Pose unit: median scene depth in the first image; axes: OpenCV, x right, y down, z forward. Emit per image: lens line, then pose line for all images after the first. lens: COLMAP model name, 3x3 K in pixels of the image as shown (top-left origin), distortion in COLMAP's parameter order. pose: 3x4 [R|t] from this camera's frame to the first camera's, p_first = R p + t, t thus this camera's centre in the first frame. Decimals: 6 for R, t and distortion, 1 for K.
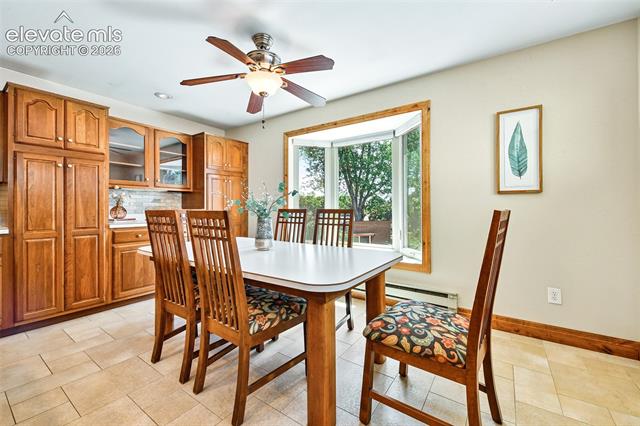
lens RADIAL K [[262.3, 0, 319.9], [0, 262.3, 207.3], [0, 0, 1]] dist [-0.008145, -0.000637]
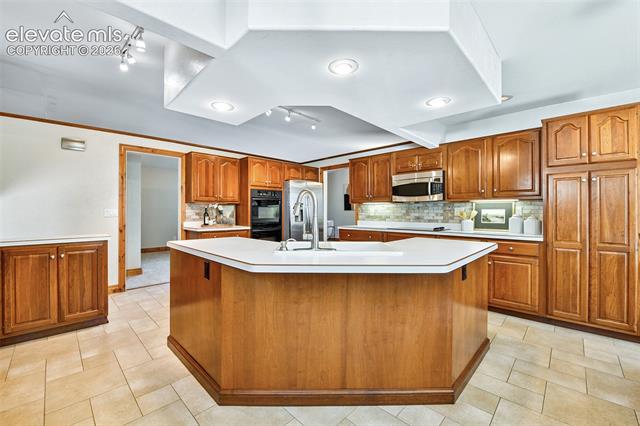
lens RADIAL K [[262.3, 0, 318.3], [0, 262.3, 211.6], [0, 0, 1]] dist [-0.008145, -0.000637]
pose [[-0.163178, 0.000431, -0.986597, 0.196392], [0.010219, 0.999947, -0.001253, -0.046345], [0.986544, -0.010287, -0.163173, 0.123292]]
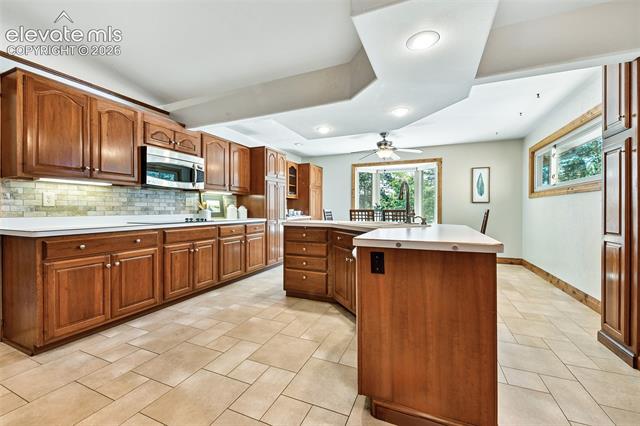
lens RADIAL K [[262.3, 0, 318.9], [0, 262.3, 210.8], [0, 0, 1]] dist [-0.008145, -0.000637]
pose [[0.980888, -0.004109, 0.194530, -0.851824], [0.000950, 0.999866, 0.016331, -0.016763], [-0.194571, -0.015834, 0.980761, -0.780438]]
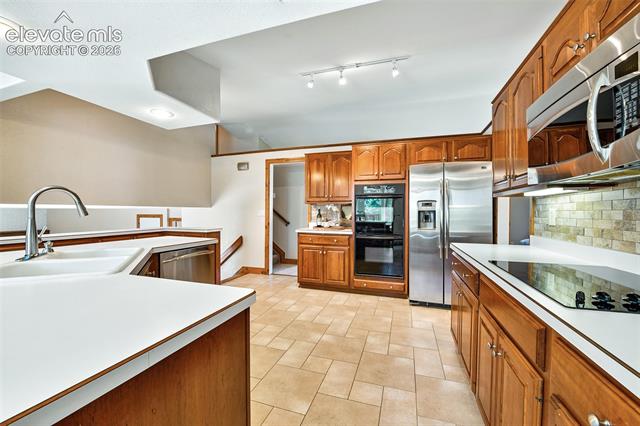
lens RADIAL K [[262.3, 0, 317.1], [0, 262.3, 216.5], [0, 0, 1]] dist [-0.008145, -0.000637]
pose [[-0.960680, 0.000746, -0.277658, -0.774202], [-0.001433, 0.999970, 0.007647, -0.045148], [0.277655, 0.007744, -0.960650, 0.653505]]
